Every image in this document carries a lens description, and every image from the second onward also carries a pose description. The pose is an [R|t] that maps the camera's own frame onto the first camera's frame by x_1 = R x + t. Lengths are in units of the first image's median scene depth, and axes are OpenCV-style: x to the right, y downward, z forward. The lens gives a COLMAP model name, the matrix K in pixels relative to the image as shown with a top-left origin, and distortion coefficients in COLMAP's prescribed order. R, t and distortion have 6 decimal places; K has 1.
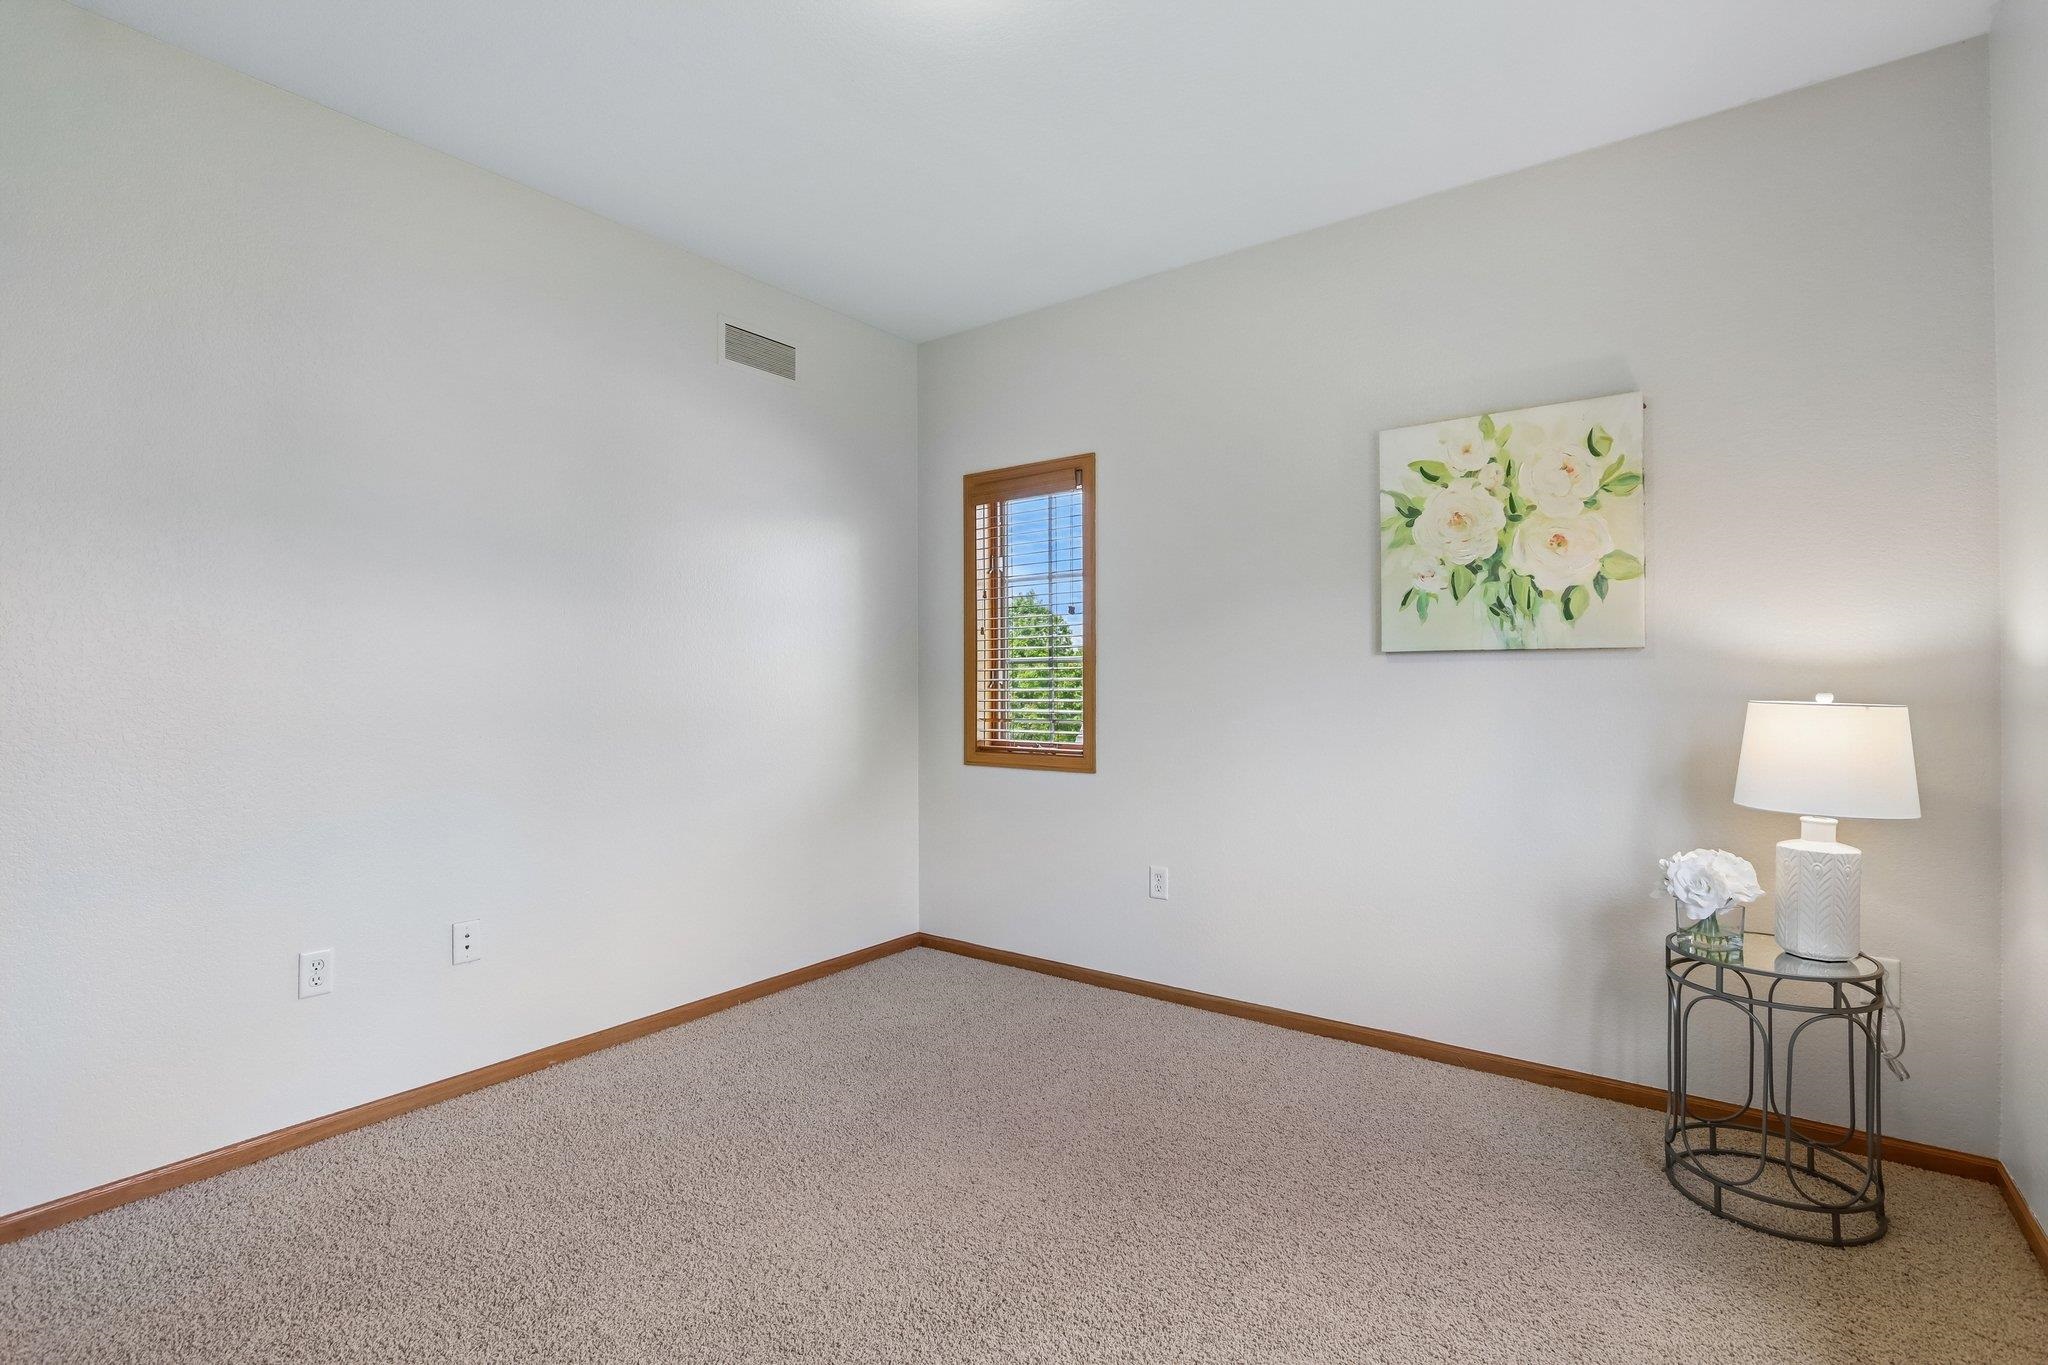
lens RADIAL K [[955.2, 0, 1018.7], [0, 955.2, 676.0], [0, 0, 1]] dist [-0.008997, 0.000400]
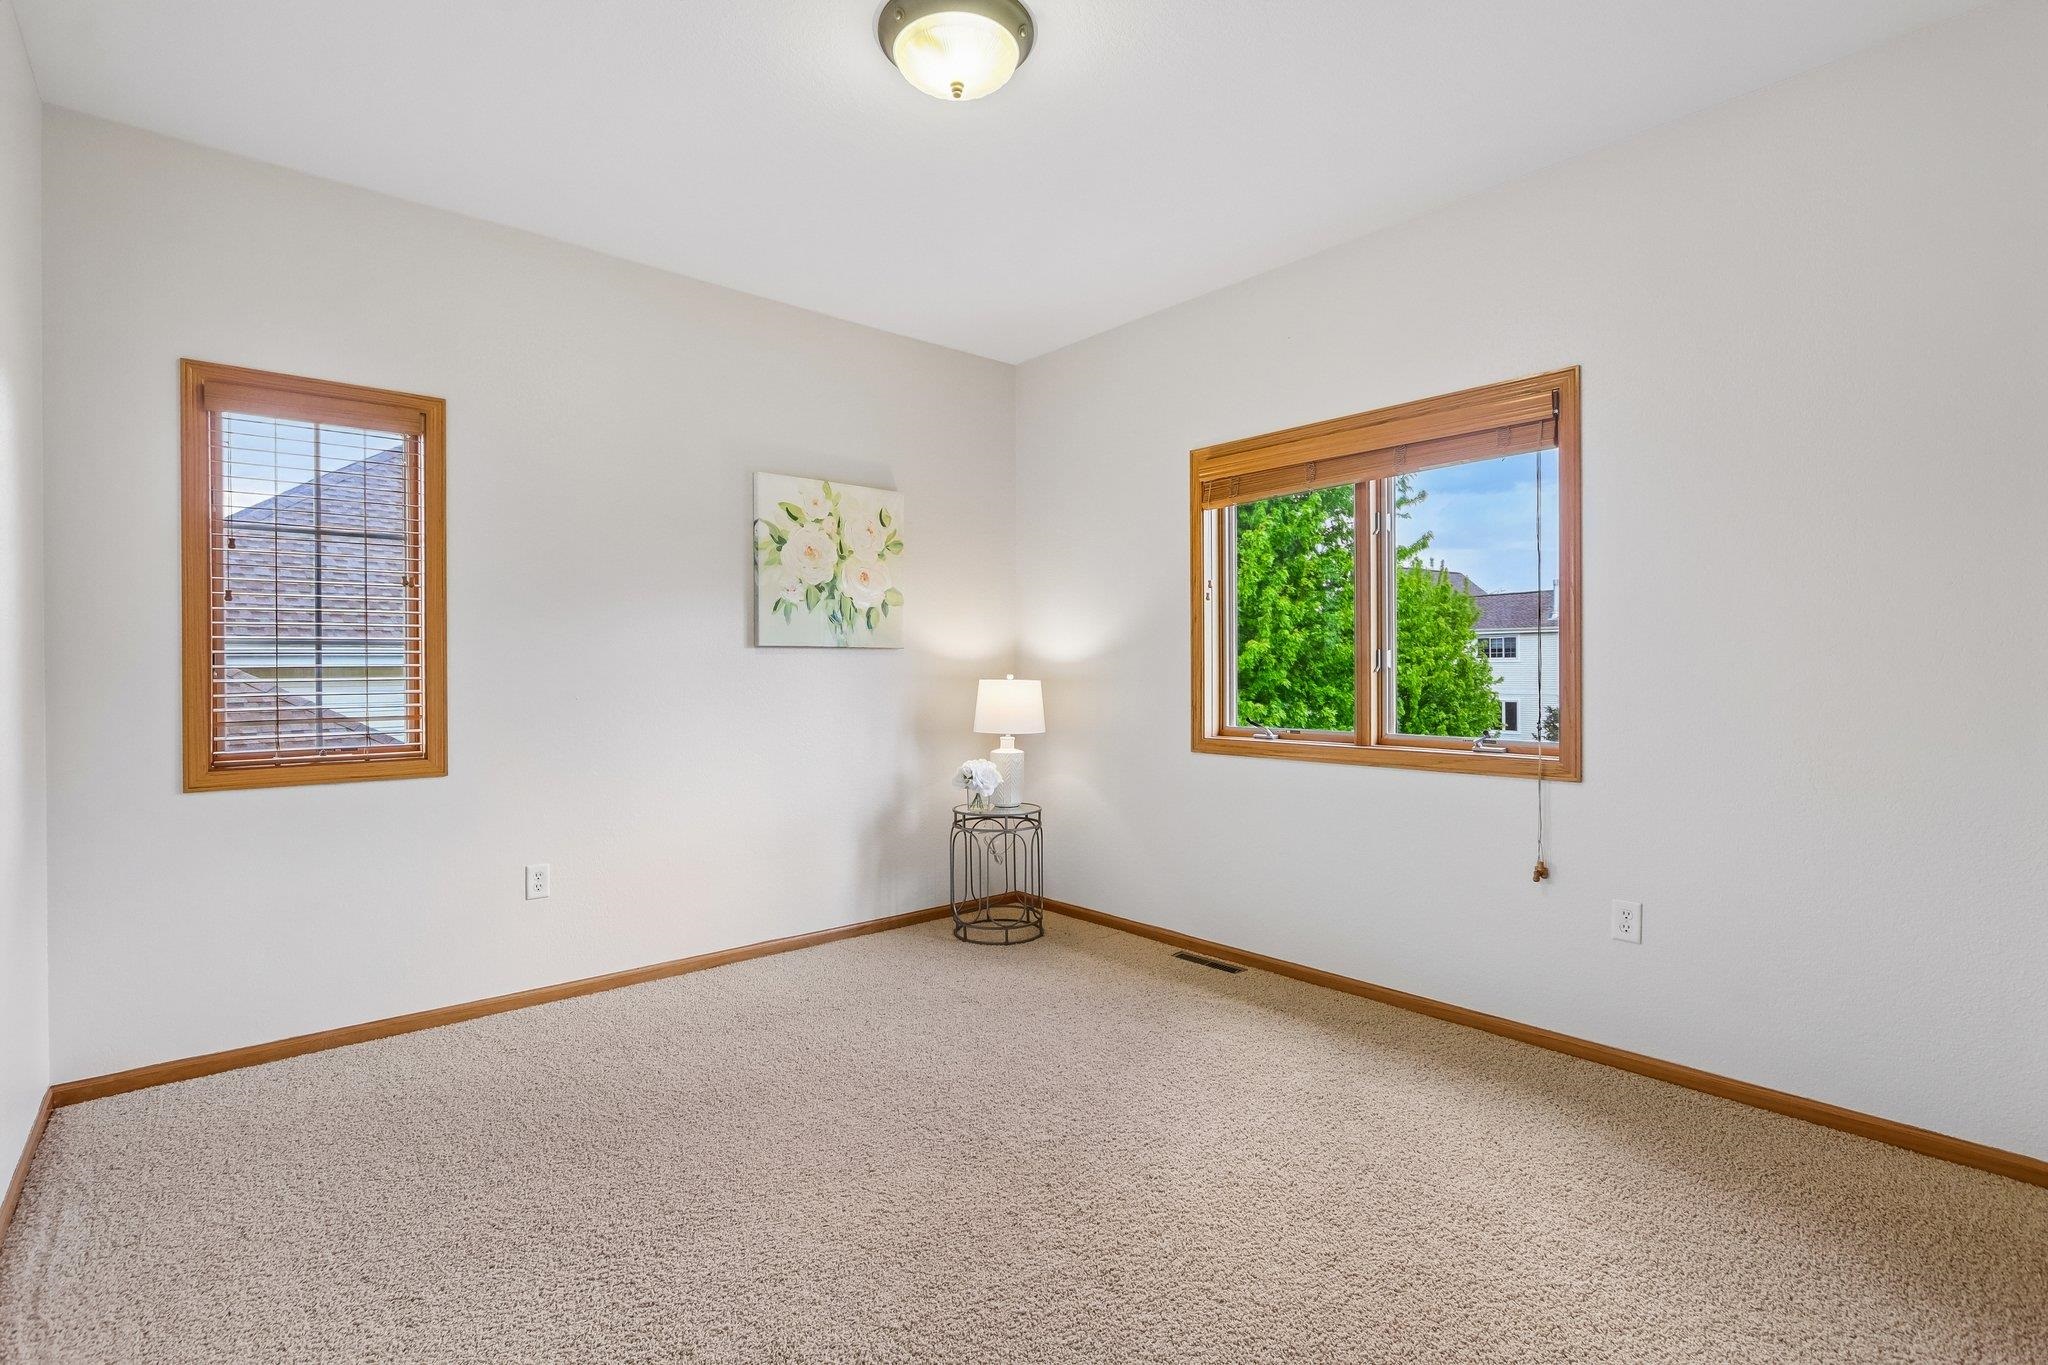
lens RADIAL K [[948.7, 0, 1026.2], [0, 948.7, 671.5], [0, 0, 1]] dist [-0.012788, 0.001200]
pose [[0.204488, 0.001925, 0.978867, -0.843140], [-0.002641, 0.999996, -0.001415, 0.011019], [-0.978866, -0.002296, 0.204492, 0.422775]]
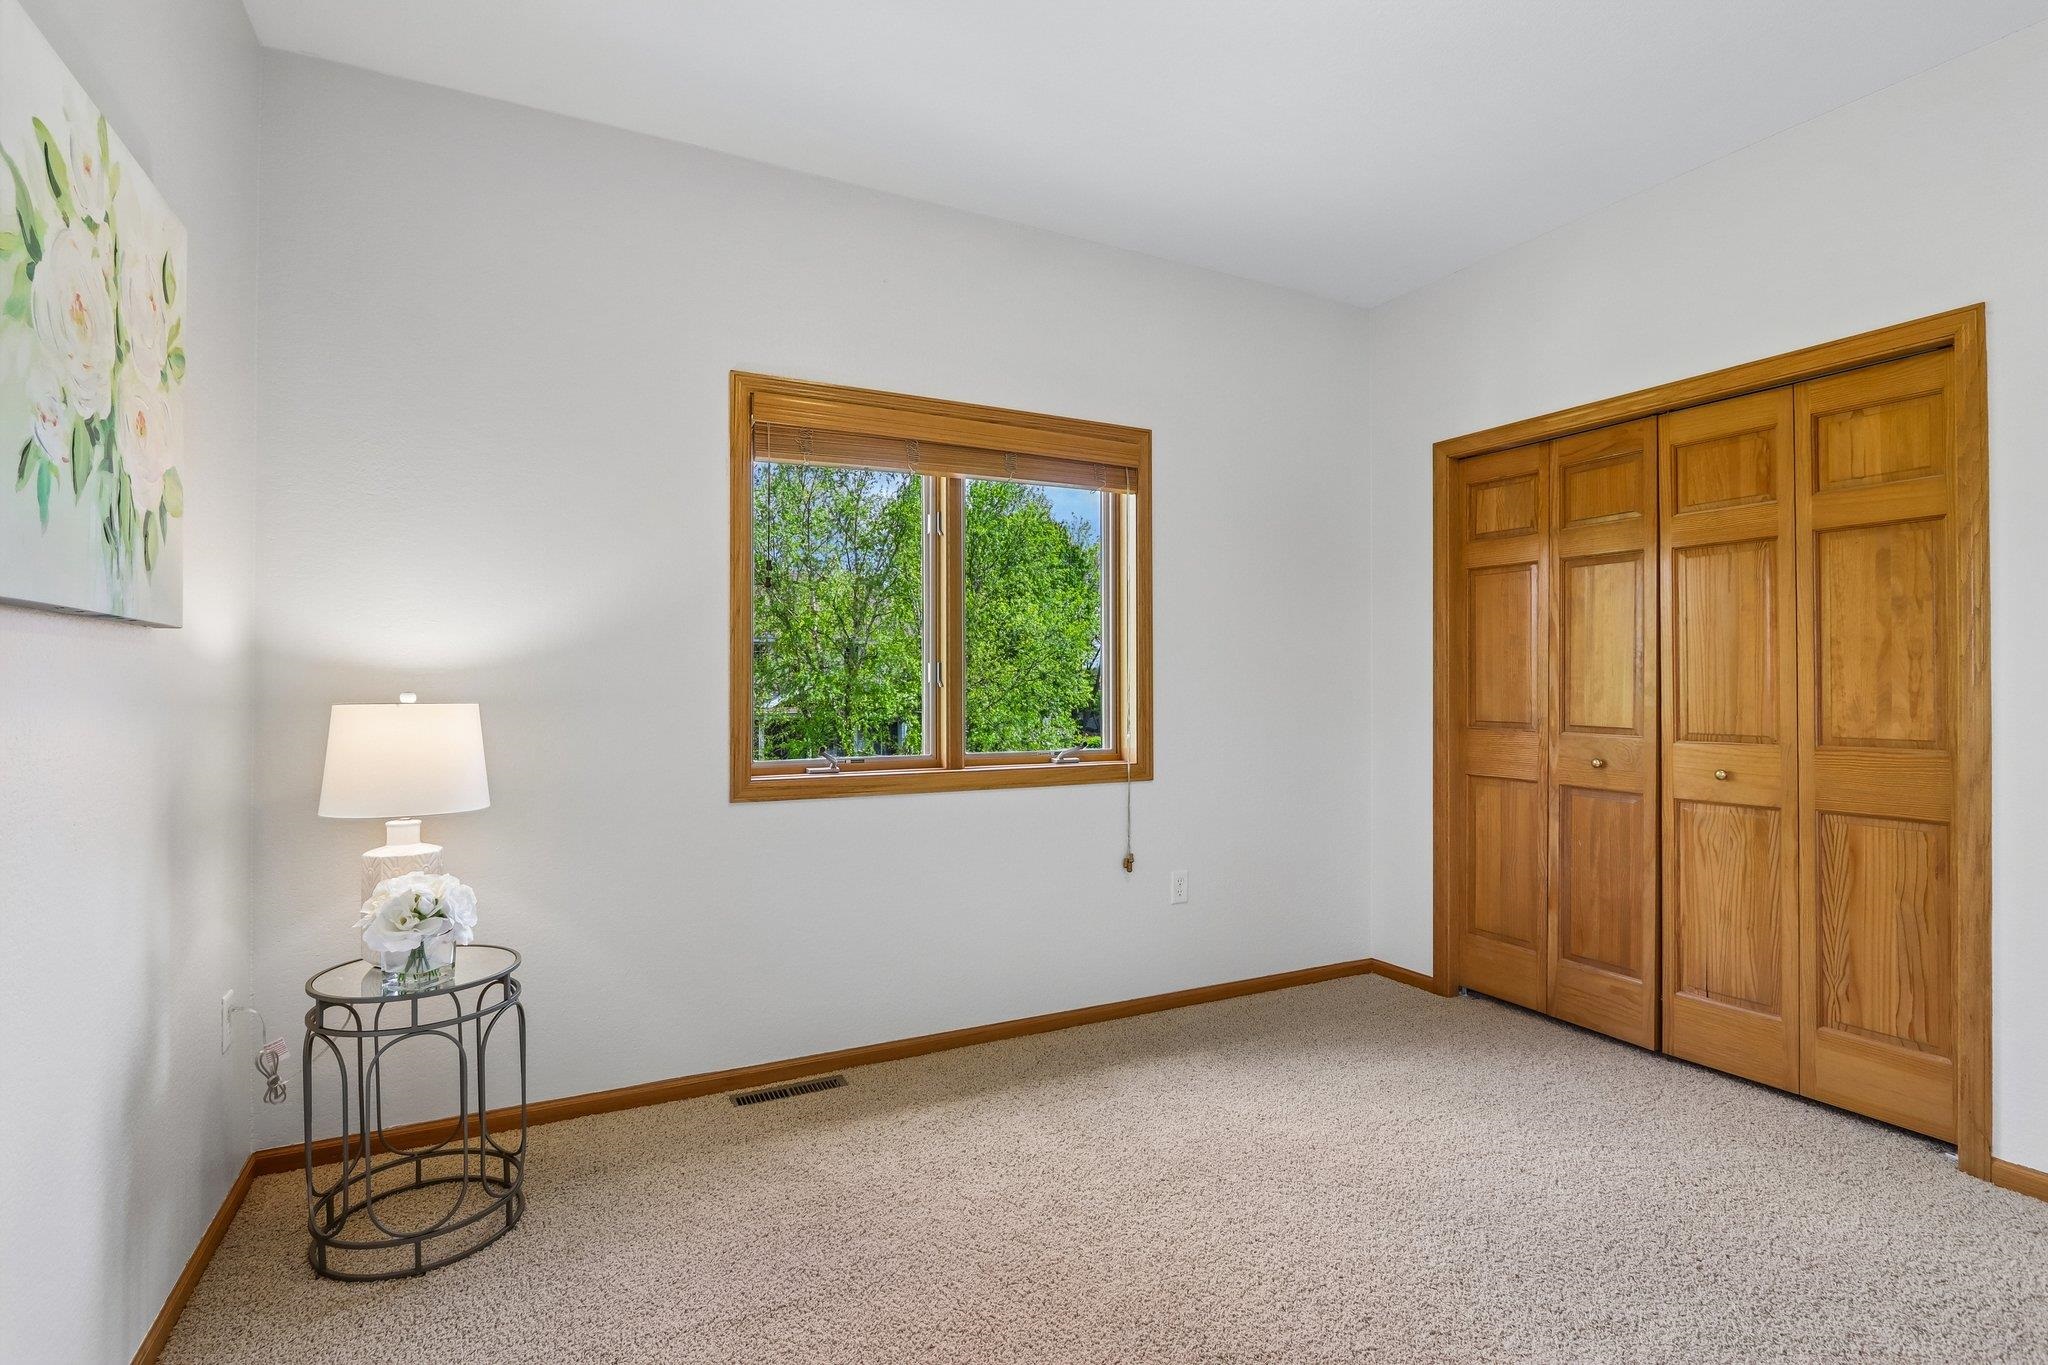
lens RADIAL K [[986.6, 0, 1024.0], [0, 986.6, 682.5], [0, 0, 1]] dist [0.000069, 0.000271]
pose [[-0.896958, 0.008533, 0.442033, -0.137904], [0.004627, 0.999940, -0.009913, 0.014949], [-0.442092, -0.006846, -0.896944, 1.248716]]
